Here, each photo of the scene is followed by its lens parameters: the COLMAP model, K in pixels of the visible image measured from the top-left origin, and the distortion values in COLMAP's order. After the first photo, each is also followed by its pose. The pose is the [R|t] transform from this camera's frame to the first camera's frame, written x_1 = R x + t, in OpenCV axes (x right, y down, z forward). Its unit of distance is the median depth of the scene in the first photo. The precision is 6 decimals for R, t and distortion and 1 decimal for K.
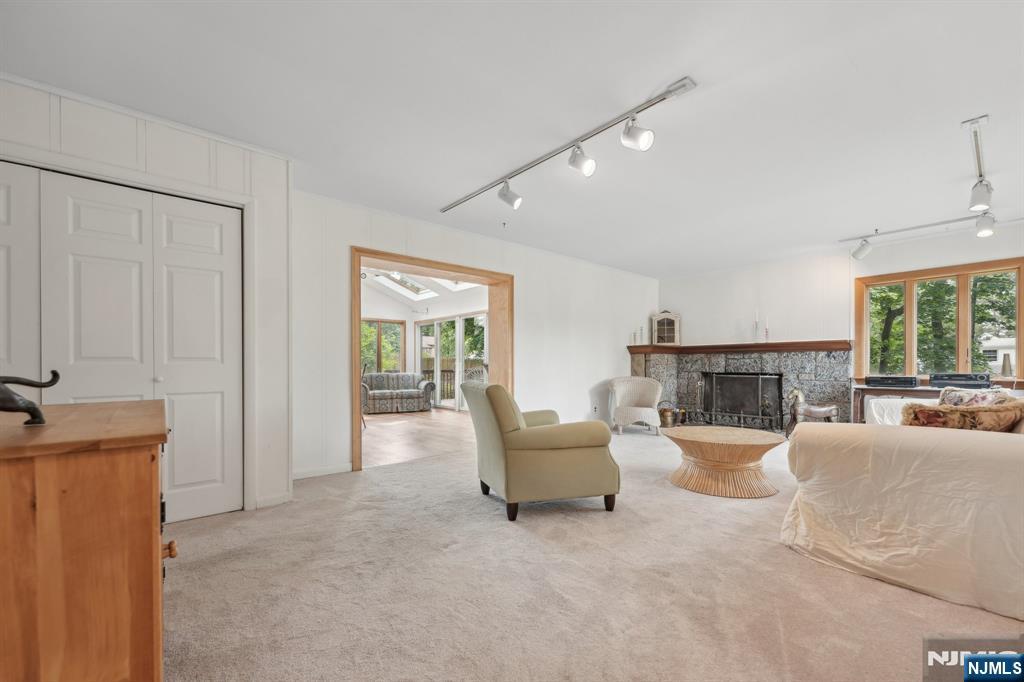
lens RADIAL K [[427.3, 0, 517.3], [0, 427.3, 361.6], [0, 0, 1]] dist [0.000157, 0.000017]
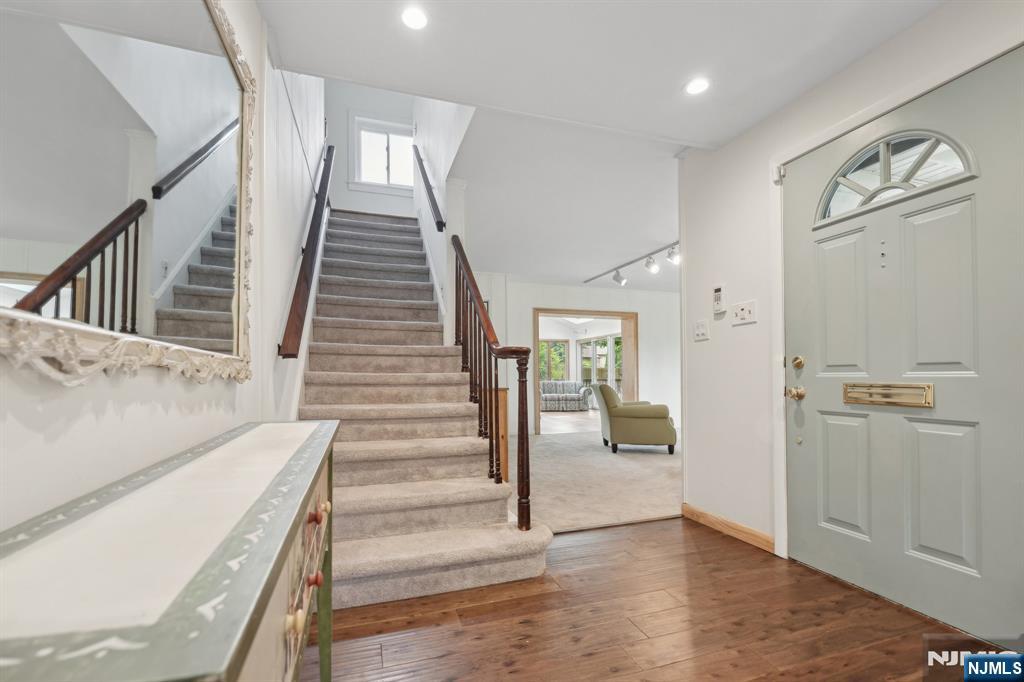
lens RADIAL K [[442.3, 0, 511.4], [0, 442.3, 369.5], [0, 0, 1]] dist [-0.000196, 0.000018]
pose [[0.921944, -0.009547, -0.387205, 0.177673], [0.007994, 0.999952, -0.005622, -0.003062], [0.387241, 0.002088, 0.921976, -0.552328]]
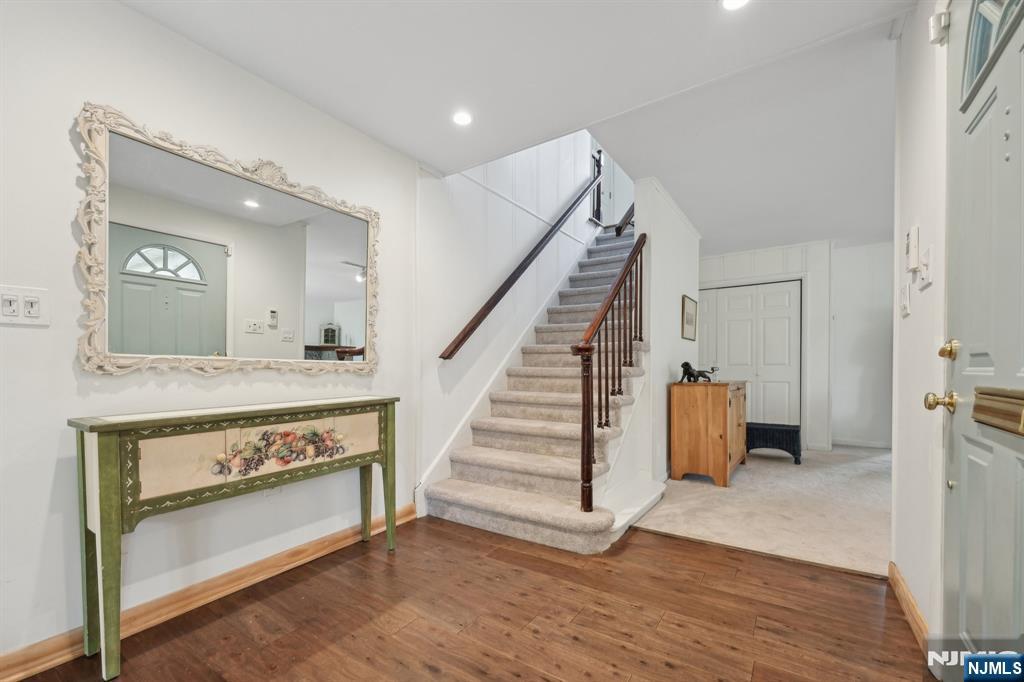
lens RADIAL K [[431.5, 0, 509.4], [0, 431.5, 372.0], [0, 0, 1]] dist [0.001393, 0.000010]
pose [[0.251998, 0.004711, -0.967716, 0.438532], [0.014190, 0.999863, 0.008563, -0.003191], [0.967624, -0.015889, 0.251897, -0.348968]]
